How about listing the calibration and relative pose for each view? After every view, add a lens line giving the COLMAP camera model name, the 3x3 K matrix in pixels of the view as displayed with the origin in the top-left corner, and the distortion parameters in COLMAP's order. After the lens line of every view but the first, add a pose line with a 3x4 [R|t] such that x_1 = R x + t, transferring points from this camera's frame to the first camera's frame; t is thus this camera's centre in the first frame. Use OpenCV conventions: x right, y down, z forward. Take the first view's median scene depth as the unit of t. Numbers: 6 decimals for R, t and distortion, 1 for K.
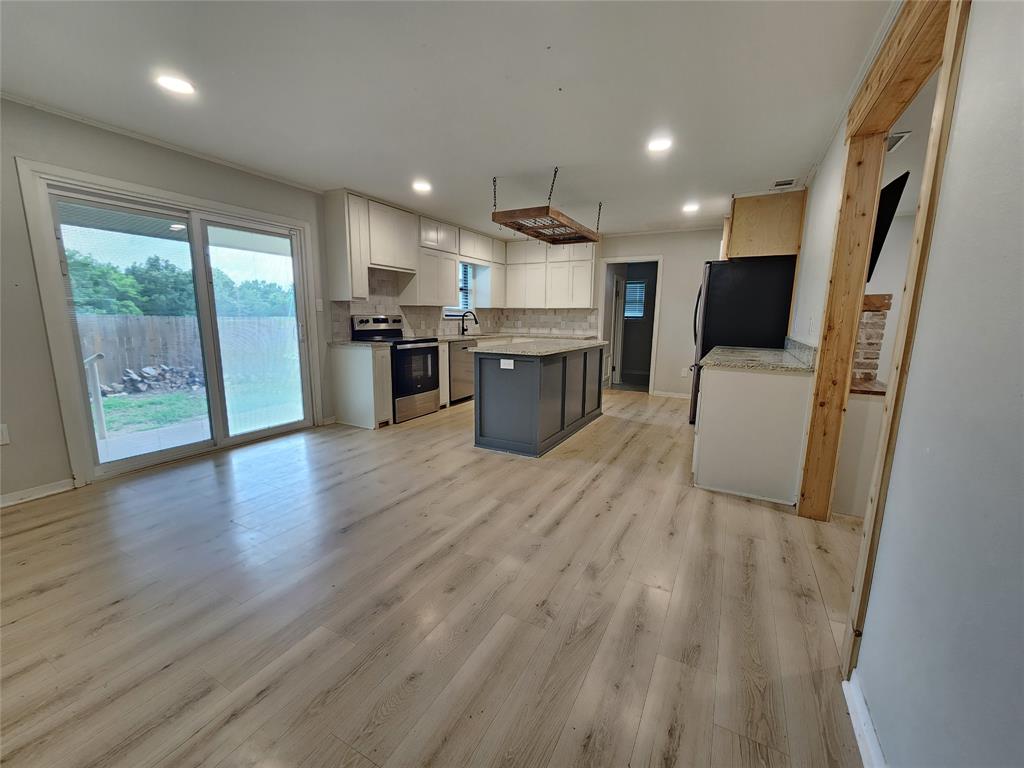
lens RADIAL K [[419.3, 0, 514.9], [0, 419.3, 392.0], [0, 0, 1]] dist [0.000966, -0.000715]
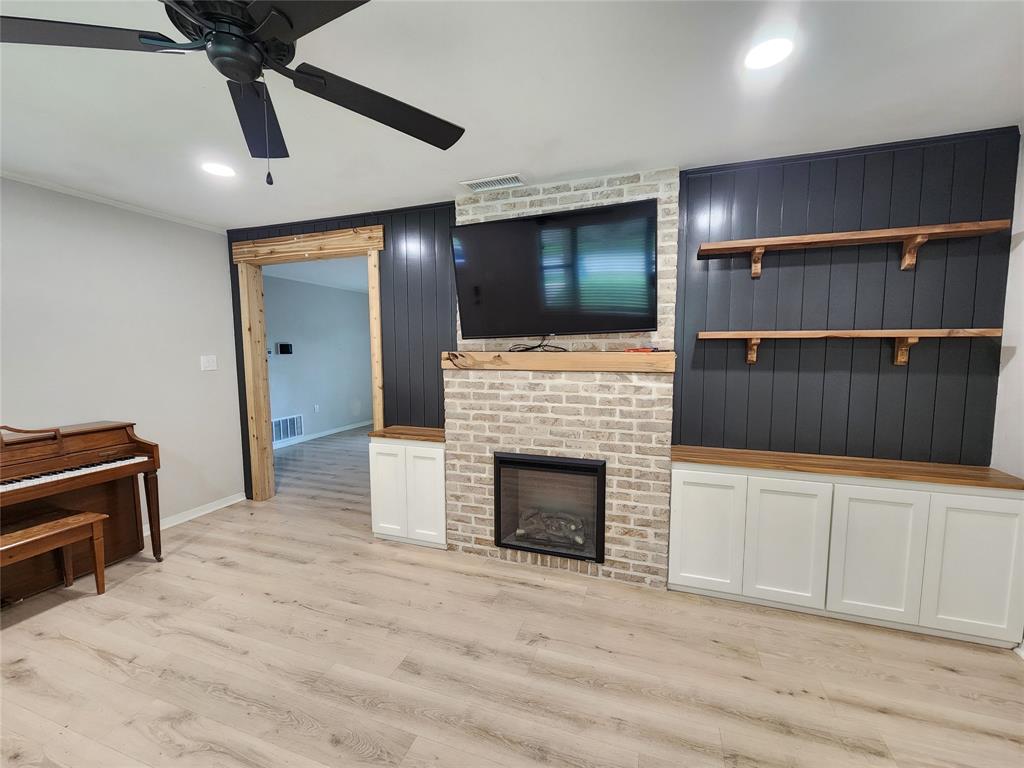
lens RADIAL K [[419.3, 0, 512.8], [0, 419.3, 386.5], [0, 0, 1]] dist [0.000966, -0.000715]
pose [[0.152810, 0.077321, -0.985226, 1.575841], [-0.172431, 0.983728, 0.050459, -0.191885], [0.973096, 0.162173, 0.163656, 0.842196]]
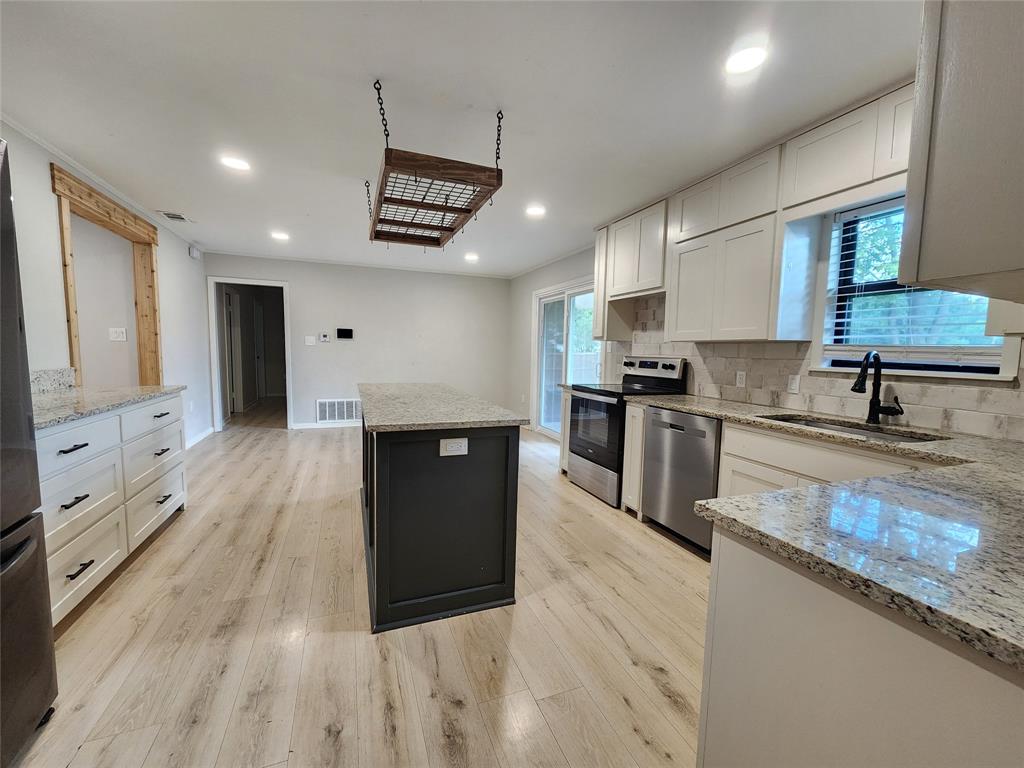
lens RADIAL K [[419.3, 0, 508.1], [0, 419.3, 389.5], [0, 0, 1]] dist [0.000966, -0.000715]
pose [[-0.658886, 0.043933, -0.750959, 0.576848], [-0.166601, 0.964980, 0.202628, -0.340324], [0.733562, 0.258619, -0.628492, 1.863737]]
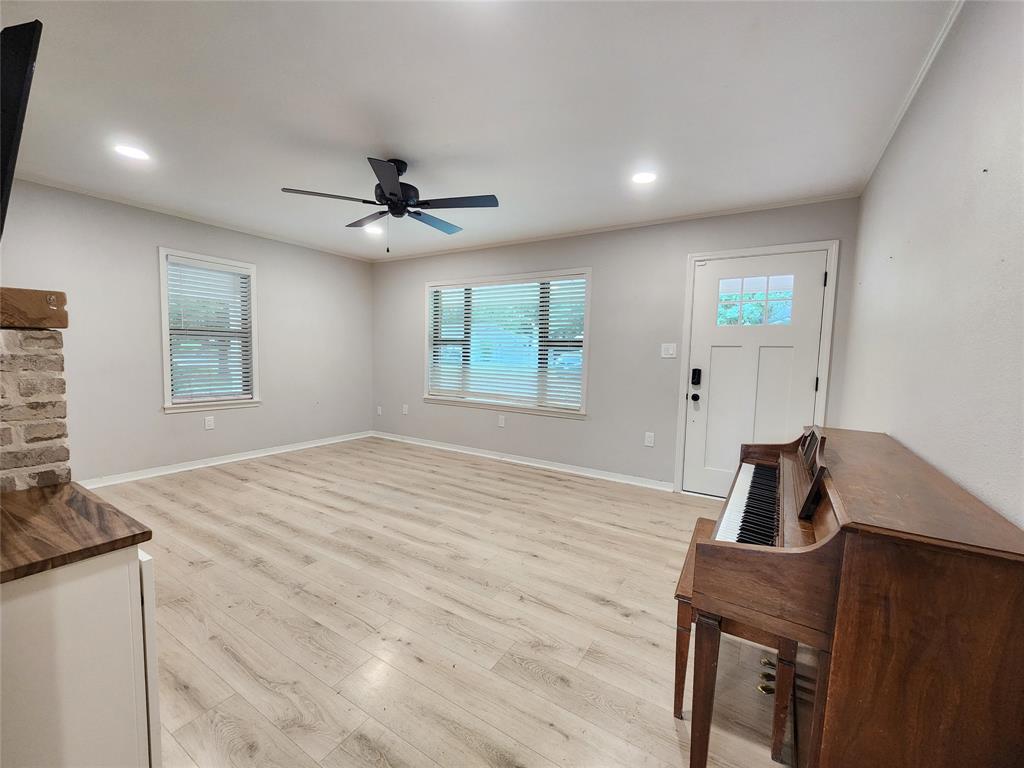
lens RADIAL K [[419.3, 0, 509.1], [0, 419.3, 384.3], [0, 0, 1]] dist [0.000966, -0.000715]
pose [[0.072463, -0.088279, 0.993457, 0.399023], [0.155291, 0.984926, 0.076194, -0.080761], [-0.985207, 0.148754, 0.085080, 0.422064]]
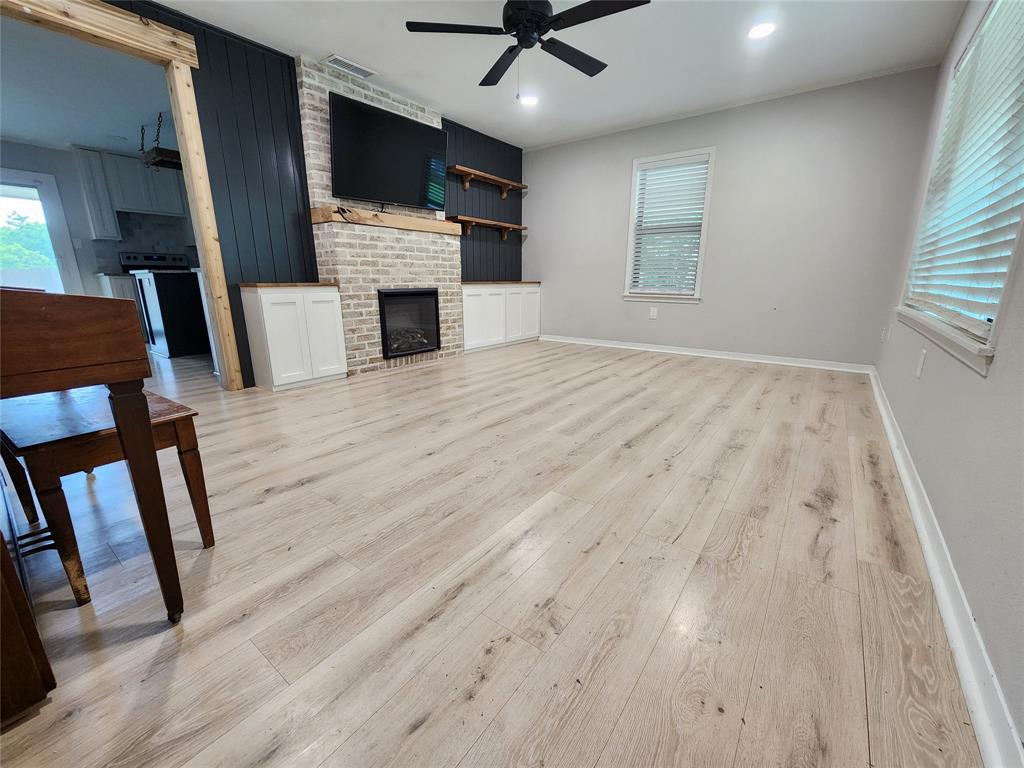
lens RADIAL K [[419.3, 0, 506.9], [0, 419.3, 386.1], [0, 0, 1]] dist [0.000966, -0.000715]
pose [[0.985821, 0.028001, -0.165446, 1.312160], [-0.016653, 0.997437, 0.069585, 0.143918], [0.166971, -0.065843, 0.983761, -0.068095]]
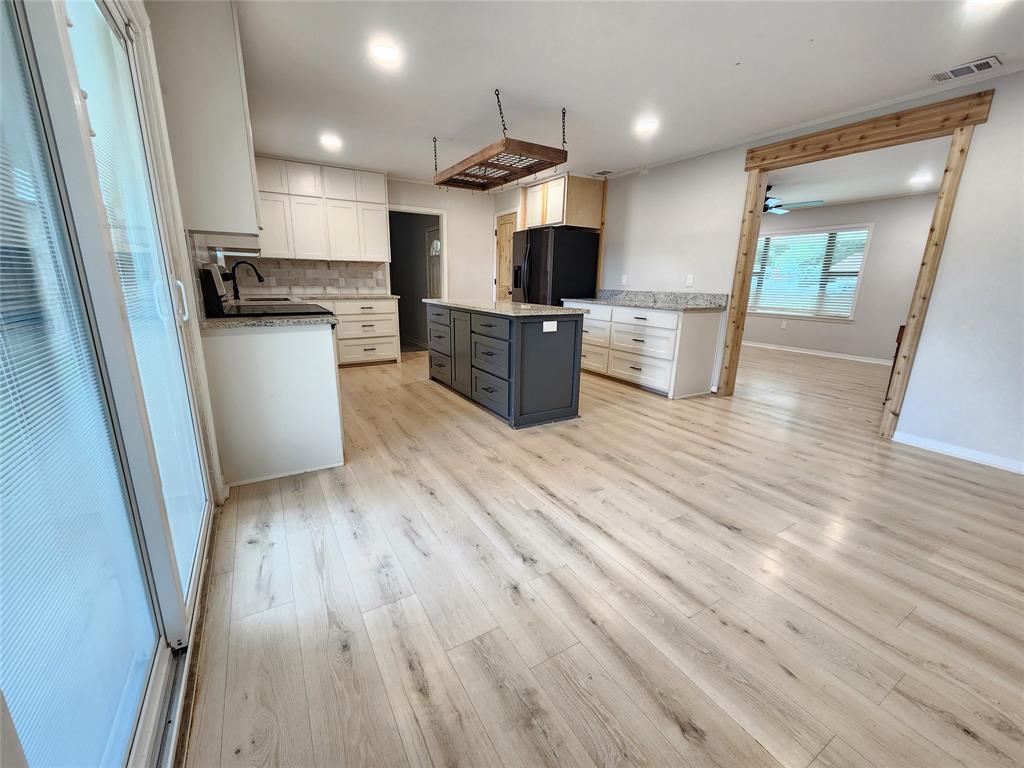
lens RADIAL K [[419.3, 0, 517.9], [0, 419.3, 382.8], [0, 0, 1]] dist [0.000966, -0.000715]
pose [[0.517858, -0.207300, 0.829970, -0.848501], [0.141277, 0.977598, 0.156023, -0.101468], [-0.843720, 0.036458, 0.535544, 0.601095]]
